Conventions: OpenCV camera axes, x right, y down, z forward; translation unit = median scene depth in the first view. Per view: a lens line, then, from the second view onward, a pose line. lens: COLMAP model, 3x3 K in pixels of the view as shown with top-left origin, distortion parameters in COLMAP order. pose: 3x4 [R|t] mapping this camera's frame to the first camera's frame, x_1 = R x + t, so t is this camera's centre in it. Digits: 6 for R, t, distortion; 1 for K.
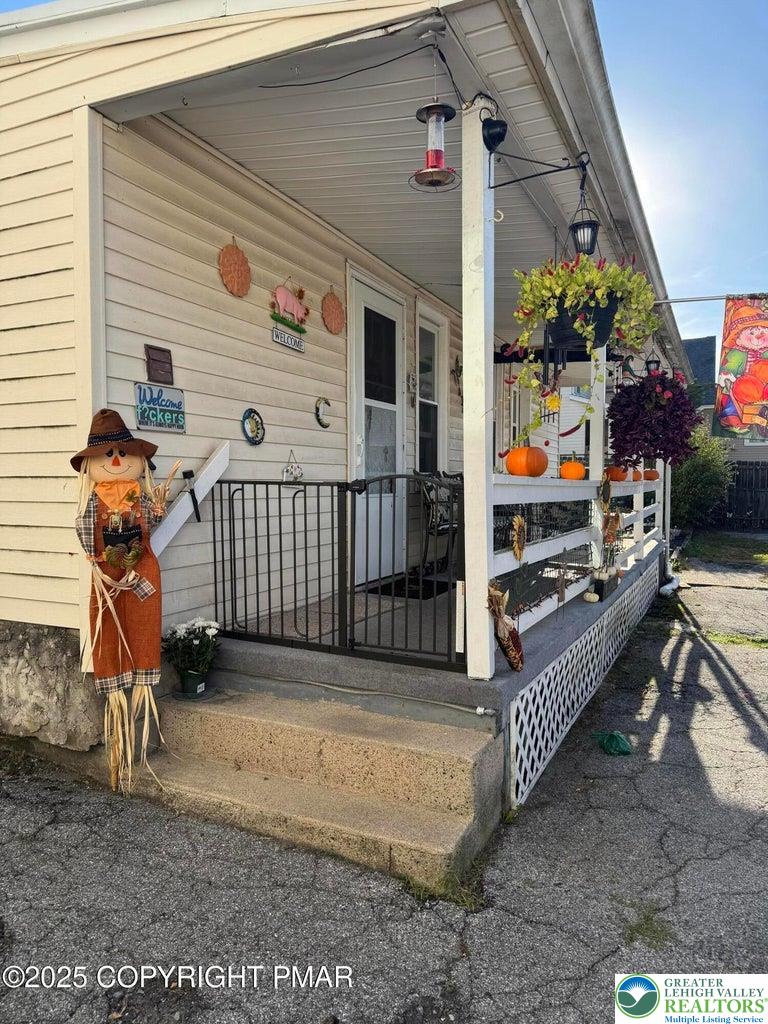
lens RADIAL K [[729.1, 0, 380.6], [0, 729.1, 518.4], [0, 0, 1]] dist [0.048738, -0.002360]
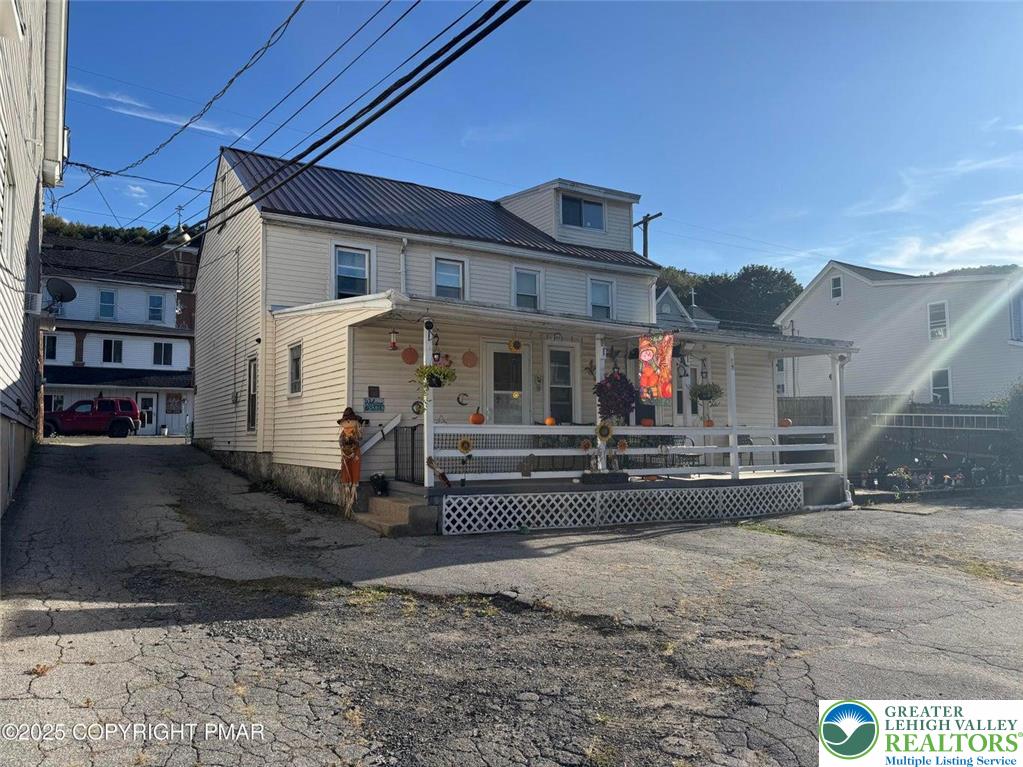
lens RADIAL K [[728.4, 0, 514.5], [0, 728.4, 382.8], [0, 0, 1]] dist [0.048738, -0.002360]
pose [[0.837925, -0.042842, -0.544101, 2.095698], [-0.021815, 0.993489, -0.111822, 0.104504], [0.545349, 0.105568, 0.831535, -1.426805]]
